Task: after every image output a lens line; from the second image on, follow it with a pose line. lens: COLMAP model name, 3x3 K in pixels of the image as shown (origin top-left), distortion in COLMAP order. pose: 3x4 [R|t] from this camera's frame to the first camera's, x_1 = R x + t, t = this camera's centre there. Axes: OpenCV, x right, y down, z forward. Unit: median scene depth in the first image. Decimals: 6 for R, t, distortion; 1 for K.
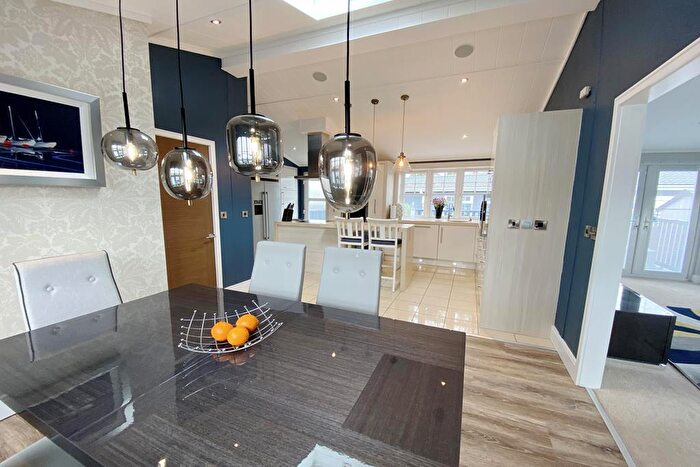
lens RADIAL K [[283.3, 0, 347.1], [0, 283.3, 243.7], [0, 0, 1]] dist [0.014850, -0.012799]
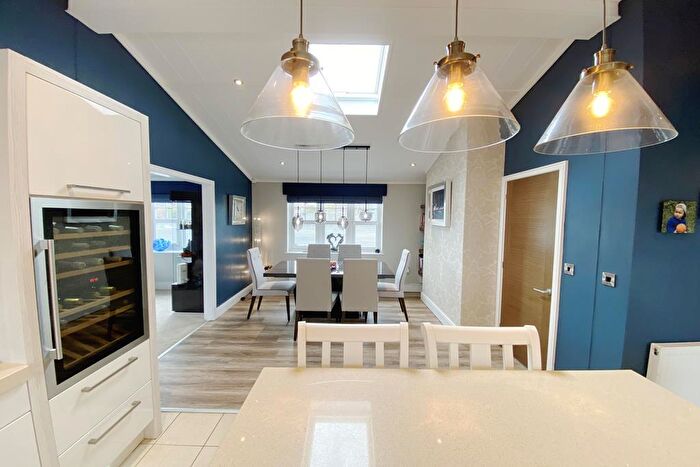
lens RADIAL K [[284.8, 0, 354.2], [0, 284.8, 239.7], [0, 0, 1]] dist [0.001057, -0.017959]
pose [[-0.908274, 0.012575, -0.418187, 0.217683], [-0.085831, 0.972687, 0.215668, -0.215717], [0.409477, 0.231779, -0.882387, 1.119615]]
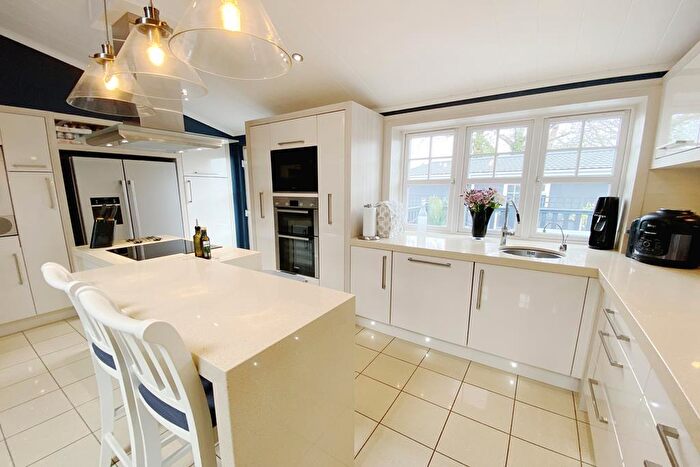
lens RADIAL K [[284.8, 0, 354.2], [0, 284.8, 239.7], [0, 0, 1]] dist [0.001057, -0.017959]
pose [[0.983625, 0.020247, -0.179086, 0.295051], [-0.015349, 0.999470, 0.028699, -0.131866], [0.179572, -0.025480, 0.983415, 0.755102]]
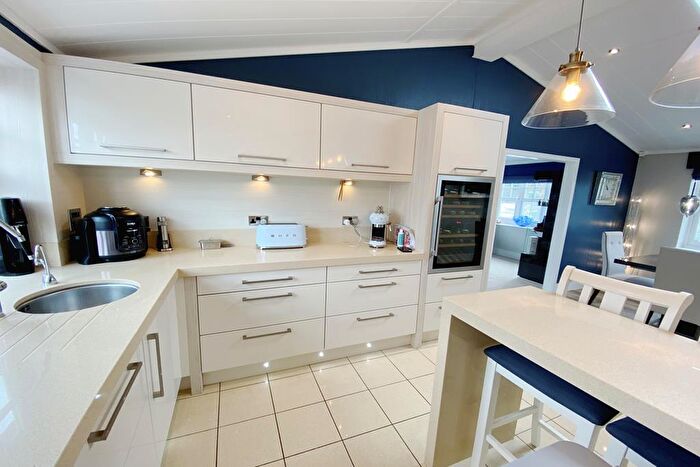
lens RADIAL K [[283.3, 0, 347.1], [0, 283.3, 243.7], [0, 0, 1]] dist [0.014850, -0.012799]
pose [[-0.720958, -0.162835, 0.673576, 0.121567], [0.062162, 0.952885, 0.296893, -0.219490], [-0.690185, 0.255918, -0.676868, 1.282025]]
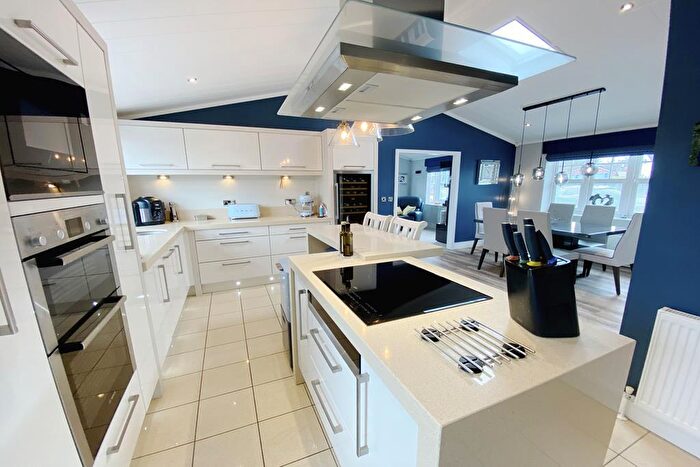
lens RADIAL K [[284.1, 0, 351.1], [0, 284.1, 249.7], [0, 0, 1]] dist [0.014629, -0.000153]
pose [[-0.737770, -0.153547, 0.657358, -0.298427], [0.106567, 0.935085, 0.338023, -0.237878], [-0.666588, 0.319436, -0.673514, 1.424632]]
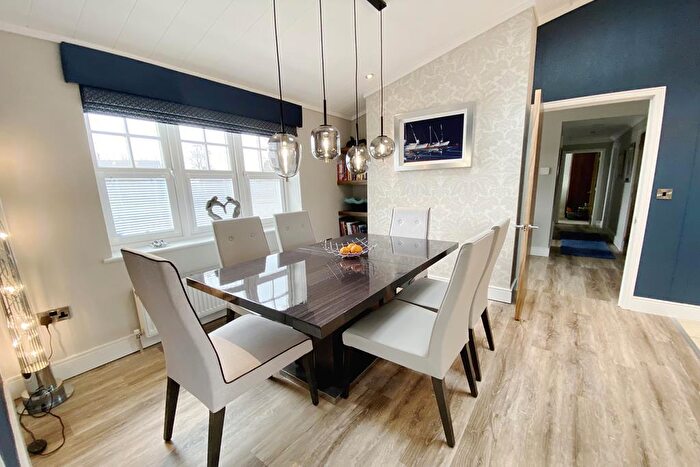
lens RADIAL K [[283.3, 0, 347.1], [0, 283.3, 243.7], [0, 0, 1]] dist [0.014850, -0.012799]
pose [[-0.208411, 0.204619, -0.956397, 0.319648], [-0.127469, 0.963847, 0.233990, -0.037034], [0.969699, 0.170677, -0.174794, 0.323431]]
